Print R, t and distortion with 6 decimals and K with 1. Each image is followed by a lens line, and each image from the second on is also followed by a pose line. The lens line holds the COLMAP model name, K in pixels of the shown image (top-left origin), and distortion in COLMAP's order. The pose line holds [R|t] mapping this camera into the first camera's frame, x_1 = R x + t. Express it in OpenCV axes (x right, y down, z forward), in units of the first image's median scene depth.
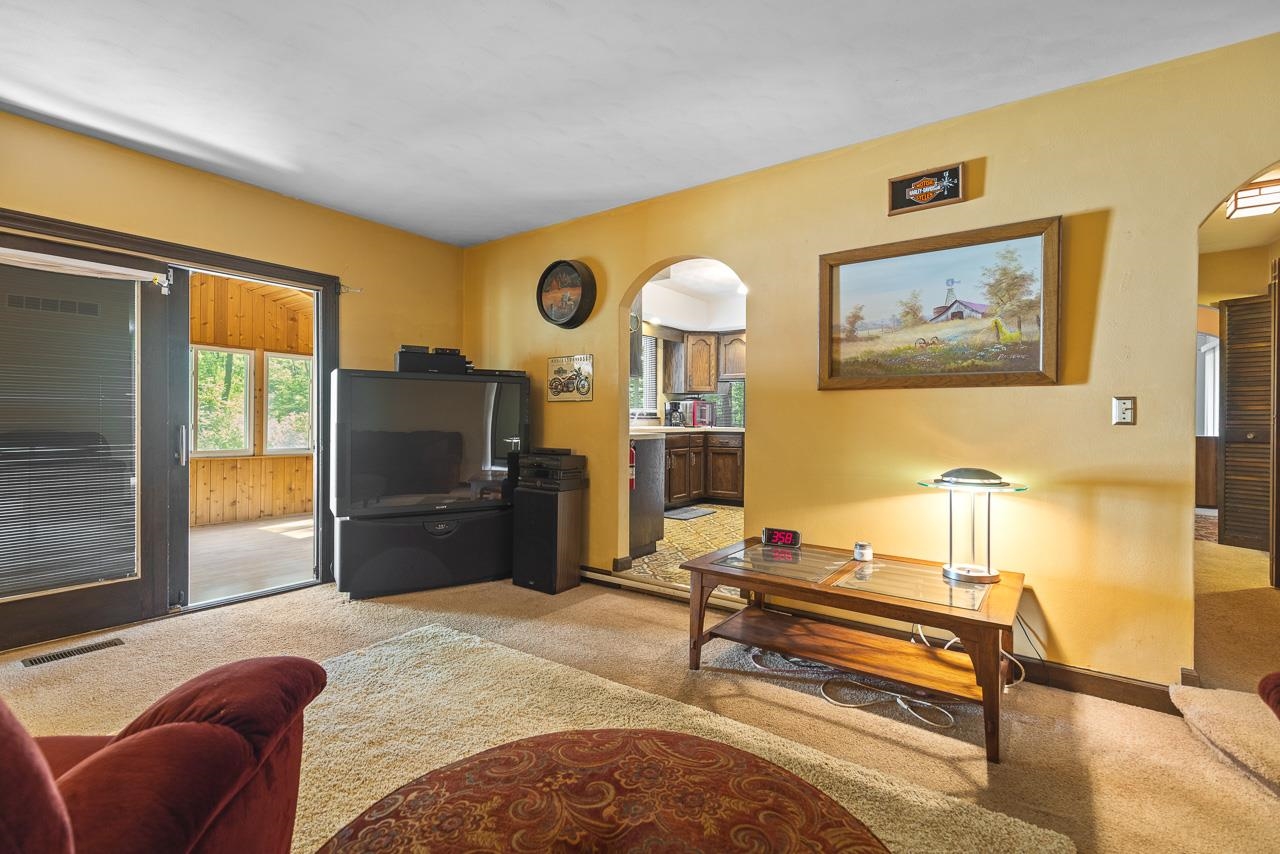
lens RADIAL K [[570.5, 0, 636.3], [0, 570.5, 424.2], [0, 0, 1]] dist [0.000434, 0.000007]
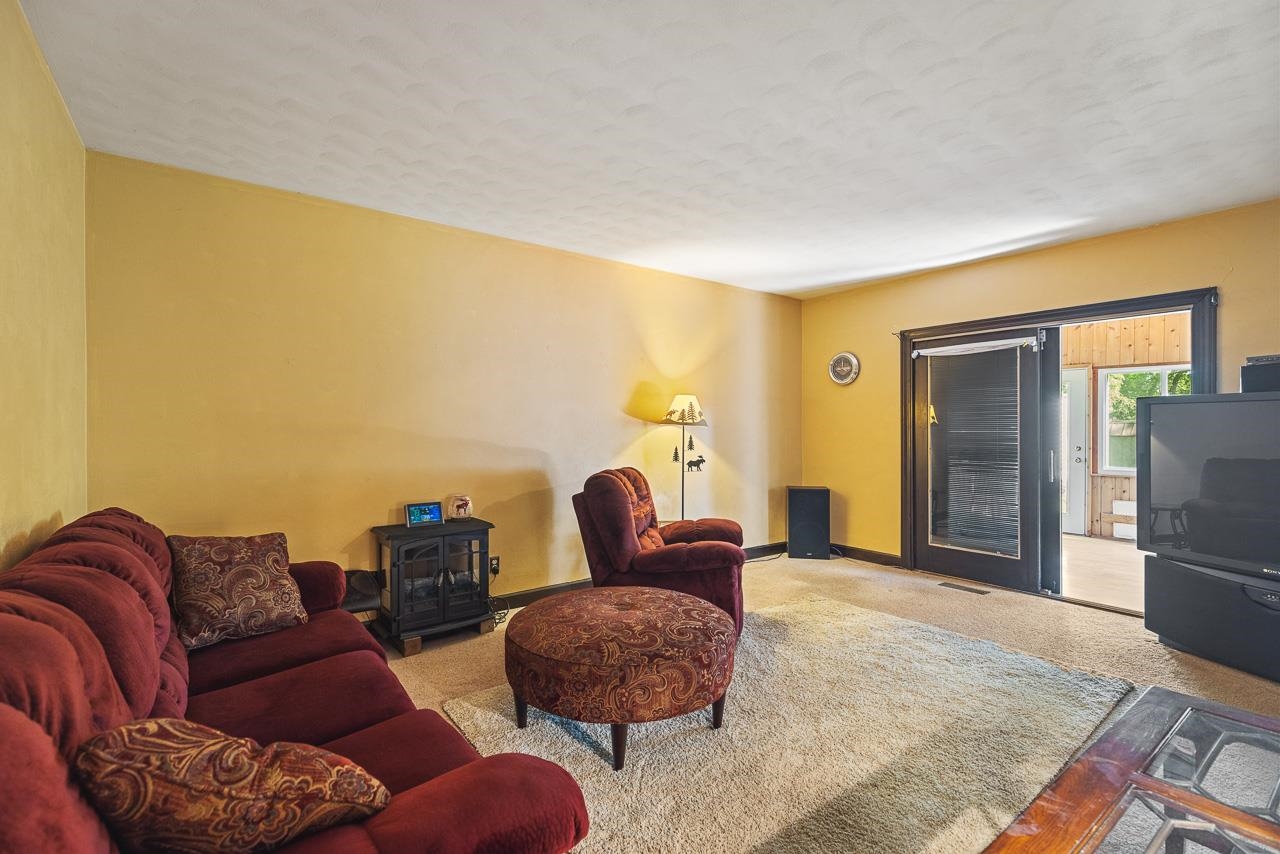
lens RADIAL K [[570.5, 0, 638.6], [0, 570.5, 429.0], [0, 0, 1]] dist [0.000434, 0.000007]
pose [[-0.289381, -0.003480, -0.957208, 0.718035], [-0.007164, 0.999973, -0.001470, -0.038604], [0.957187, 0.006432, -0.289398, 0.503734]]
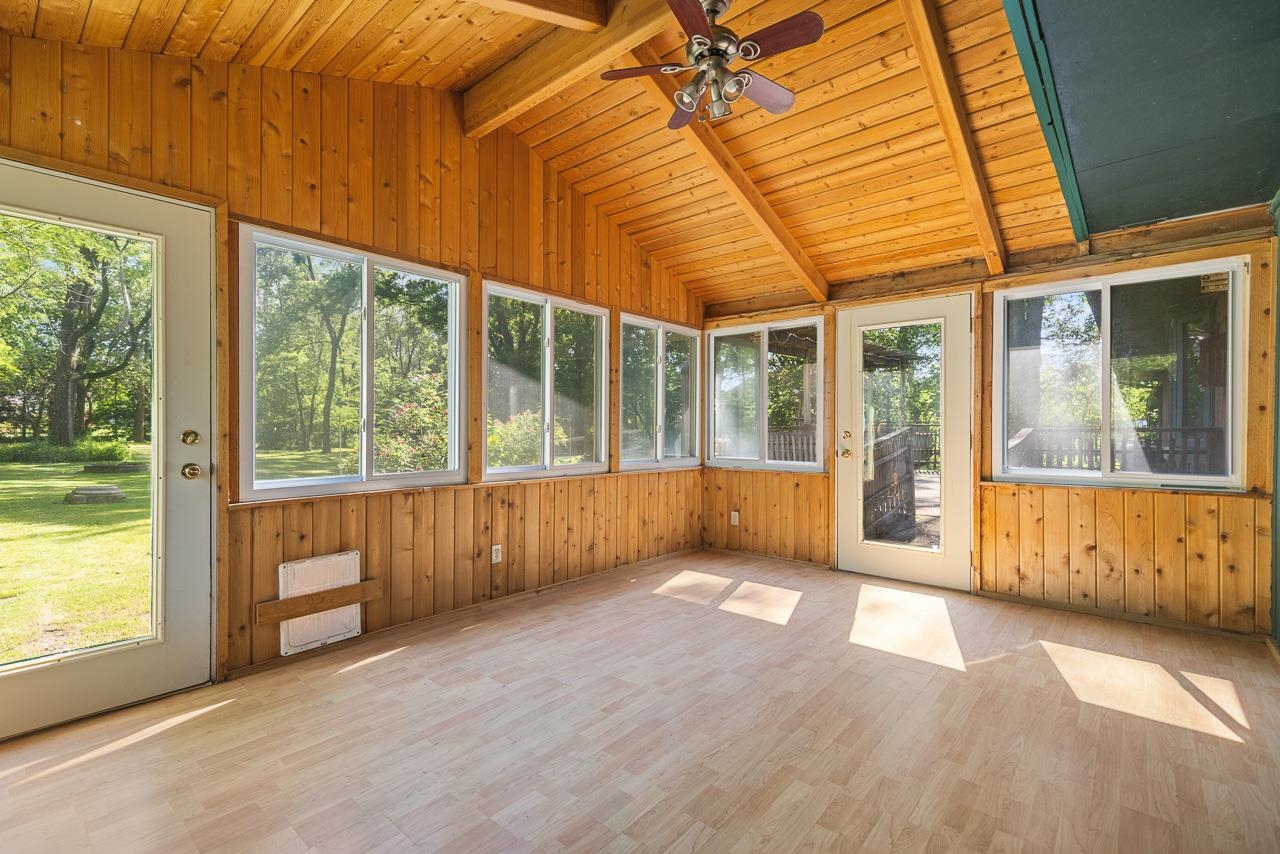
lens RADIAL K [[570.5, 0, 641.5], [0, 570.5, 424.3], [0, 0, 1]] dist [0.000434, 0.000007]
pose [[0.998122, -0.001645, -0.061242, -0.371307], [0.001432, 0.999993, -0.003534, -0.012348], [0.061247, 0.003440, 0.998117, 0.653639]]
